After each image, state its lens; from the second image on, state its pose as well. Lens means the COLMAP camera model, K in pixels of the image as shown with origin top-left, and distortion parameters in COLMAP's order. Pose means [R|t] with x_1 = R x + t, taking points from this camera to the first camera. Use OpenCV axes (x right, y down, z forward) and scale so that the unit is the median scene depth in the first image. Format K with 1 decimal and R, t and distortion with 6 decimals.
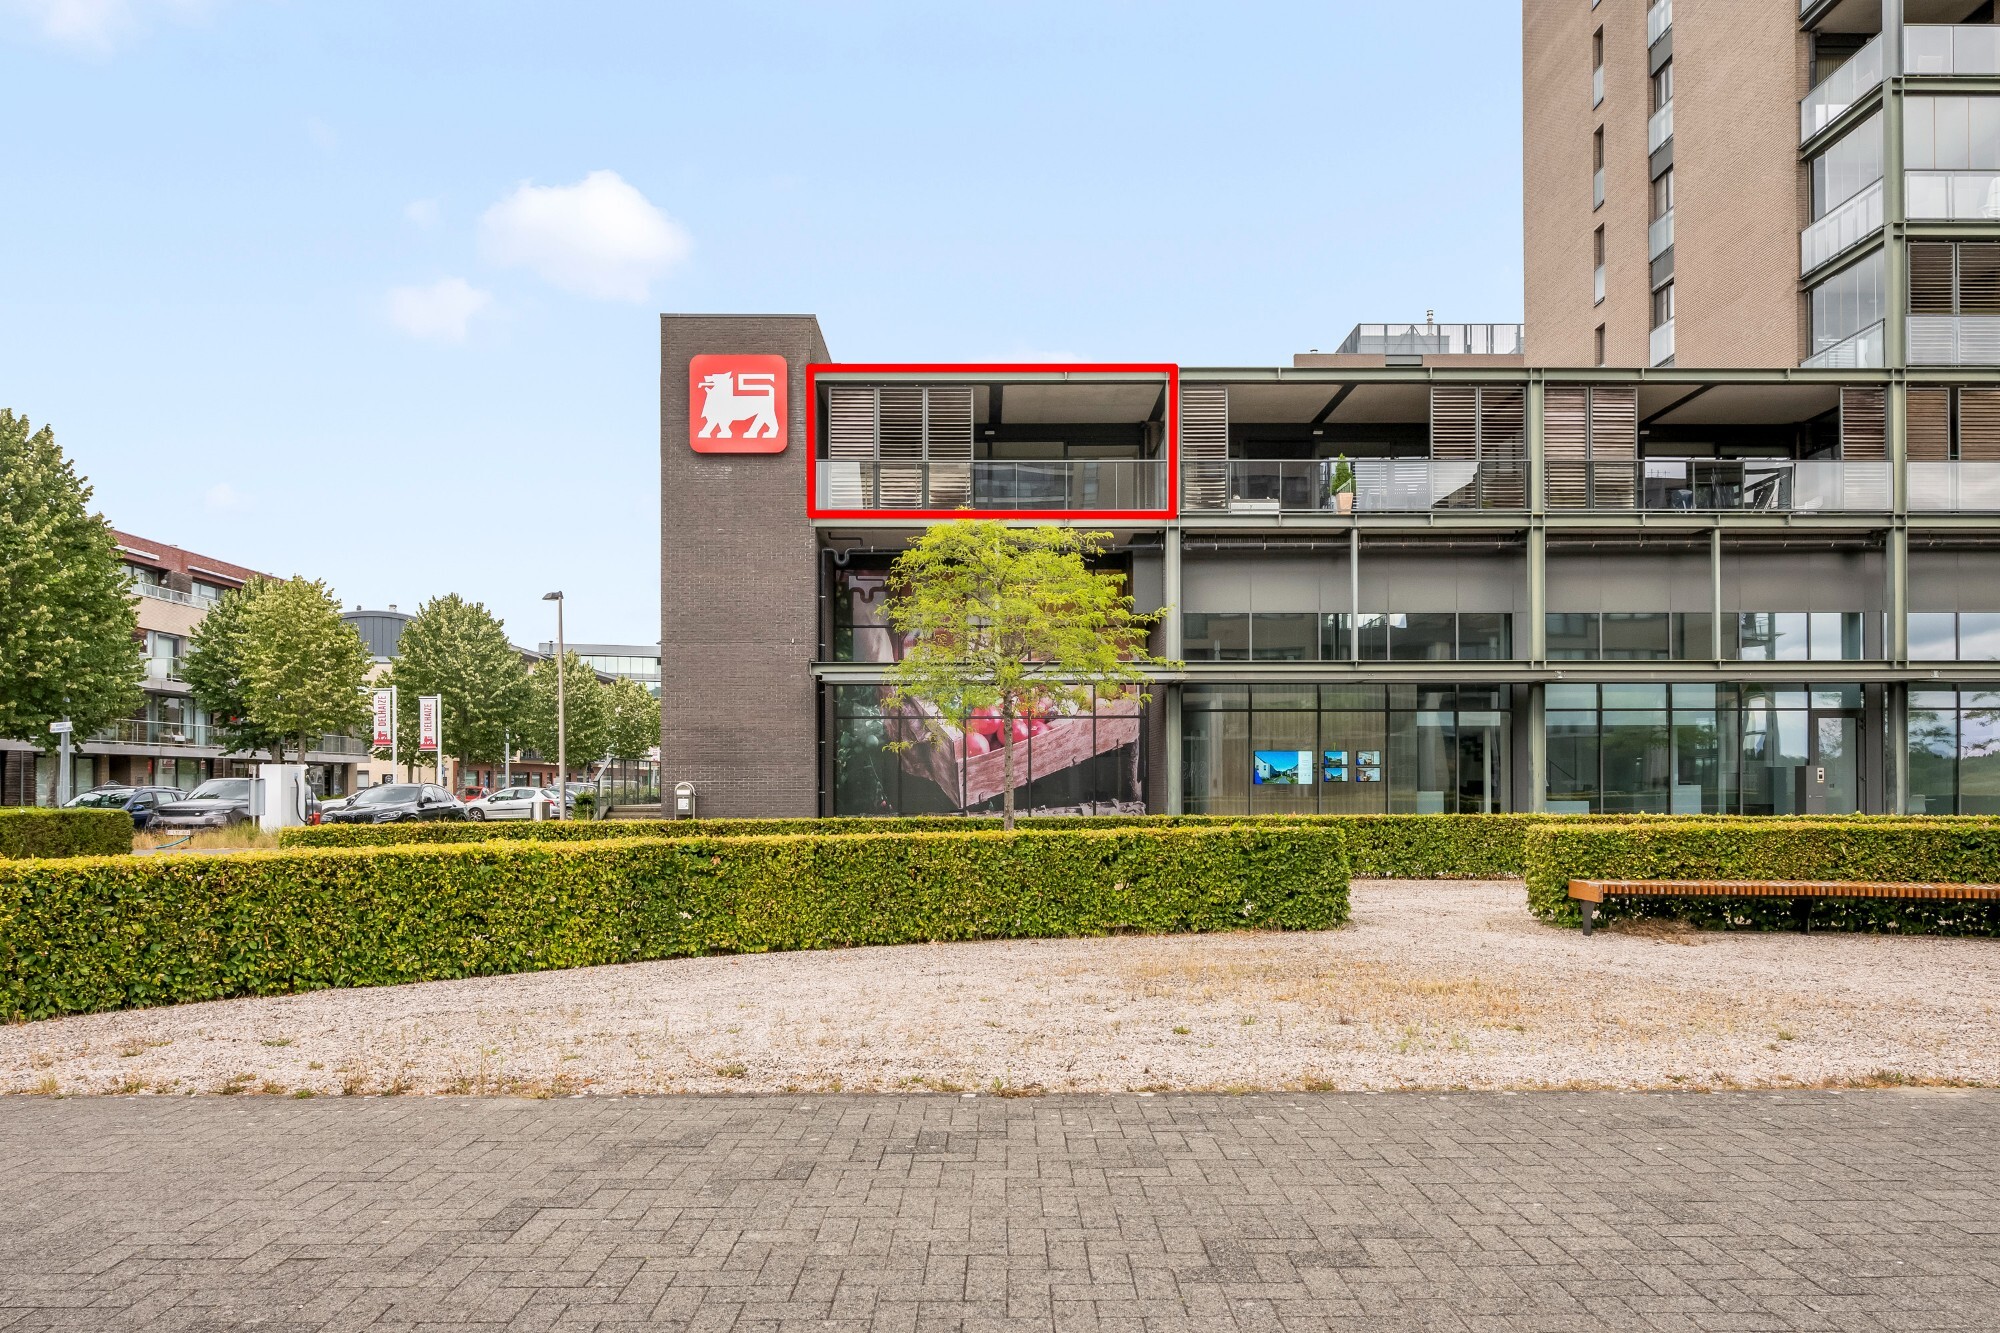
lens RADIAL K [[1793.9, 0, 1000.0], [0, 1793.9, 666.5], [0, 0, 1]] dist [-0.002450, -0.015100]
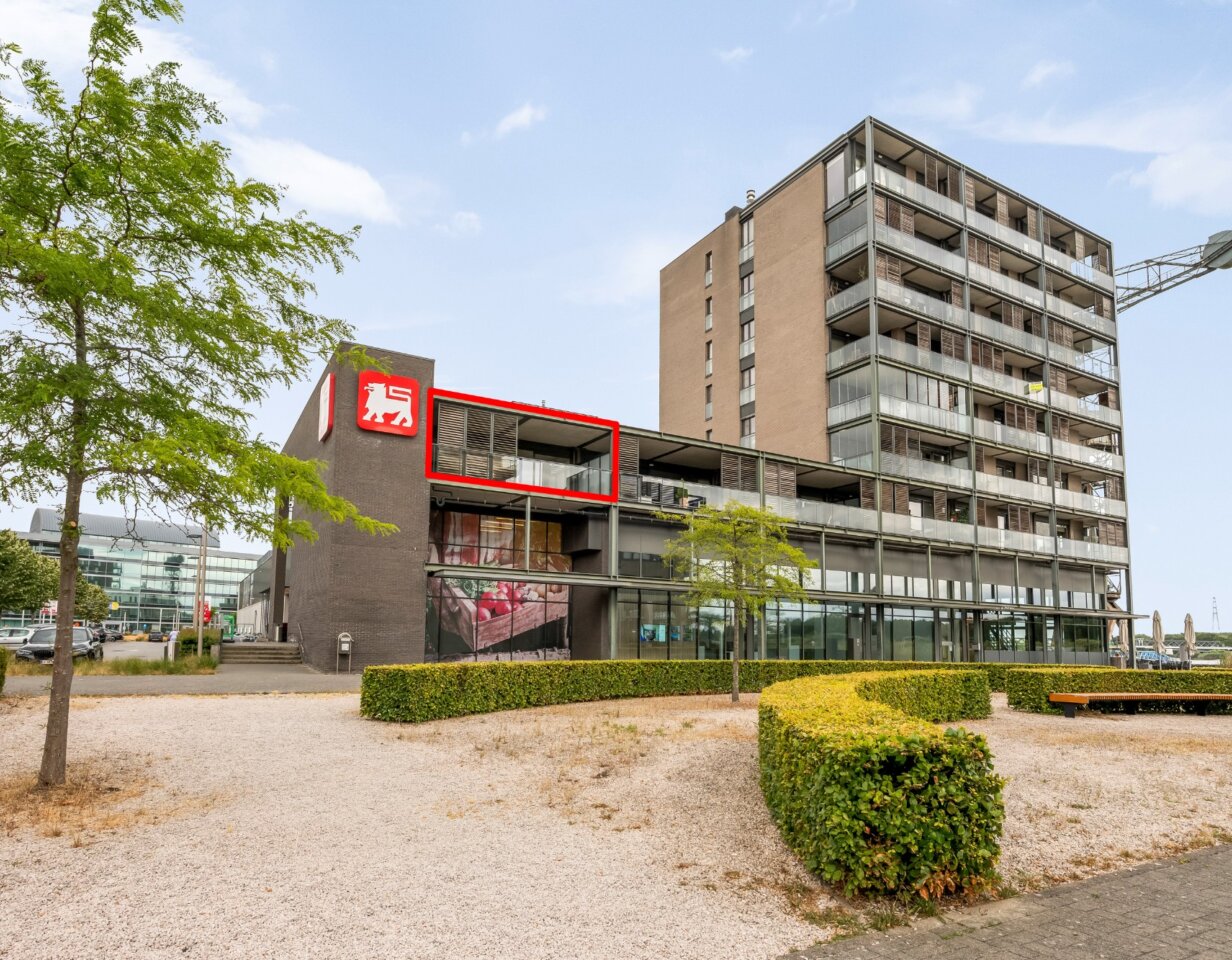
lens RADIAL K [[924.7, 0, 616.0], [0, 924.7, 480.0], [0, 0, 1]] dist [-0.001380, -0.000942]
pose [[0.800028, 0.120139, 0.587812, -0.472944], [-0.063112, 0.991162, -0.116680, 0.010564], [-0.596635, 0.056249, 0.800539, 0.193335]]
